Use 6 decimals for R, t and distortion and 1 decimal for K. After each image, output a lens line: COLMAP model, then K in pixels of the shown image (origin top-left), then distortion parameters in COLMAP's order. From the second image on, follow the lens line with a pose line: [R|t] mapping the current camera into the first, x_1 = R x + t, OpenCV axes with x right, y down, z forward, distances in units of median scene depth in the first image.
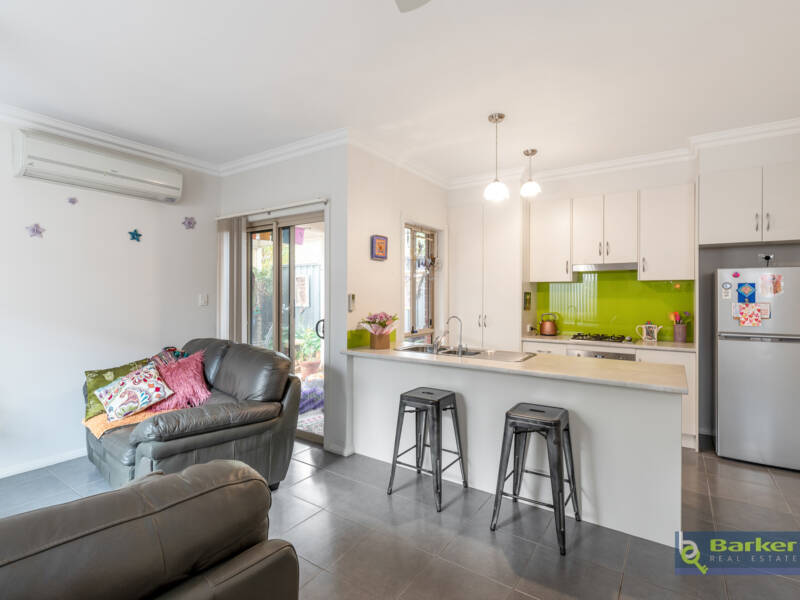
lens RADIAL K [[406.4, 0, 396.2], [0, 406.4, 292.9], [0, 0, 1]] dist [0.002131, 0.000463]
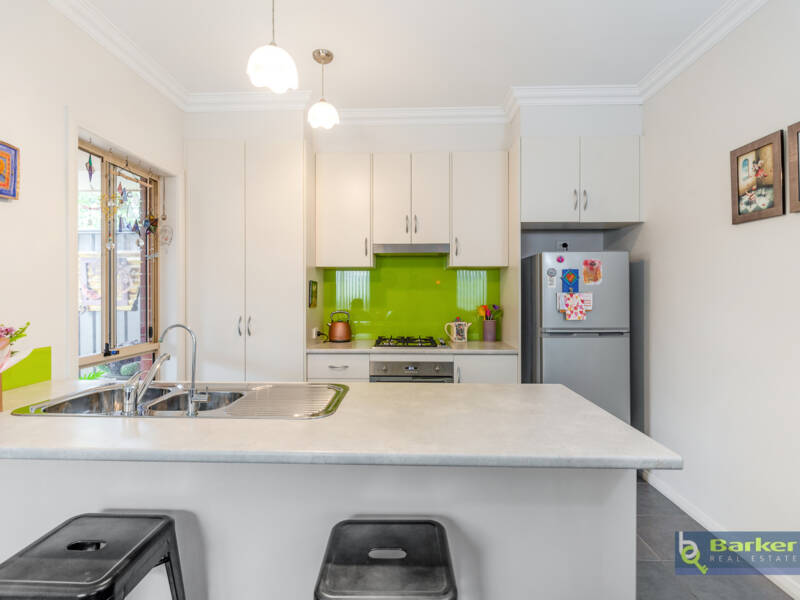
lens RADIAL K [[406.4, 0, 396.2], [0, 406.4, 292.9], [0, 0, 1]] dist [0.002131, 0.000463]
pose [[0.843771, -0.003182, 0.536694, 0.081550], [0.000857, 0.999989, 0.004581, 0.016822], [-0.536703, -0.003405, 0.843765, 0.387158]]
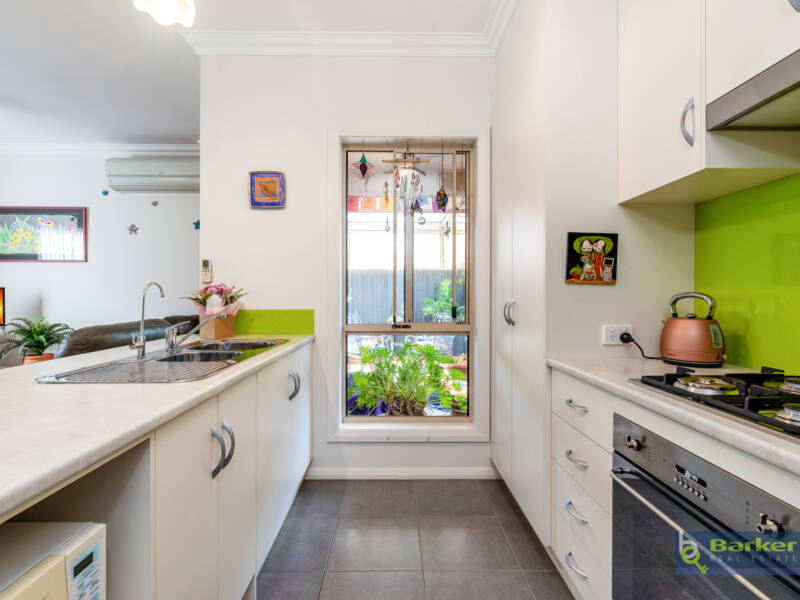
lens RADIAL K [[406.4, 0, 396.2], [0, 406.4, 292.9], [0, 0, 1]] dist [0.002131, 0.000463]
pose [[0.574370, -0.009589, -0.818540, 0.578849], [0.007344, 0.999952, -0.006561, 0.058634], [0.818563, -0.002242, 0.574413, 0.738098]]
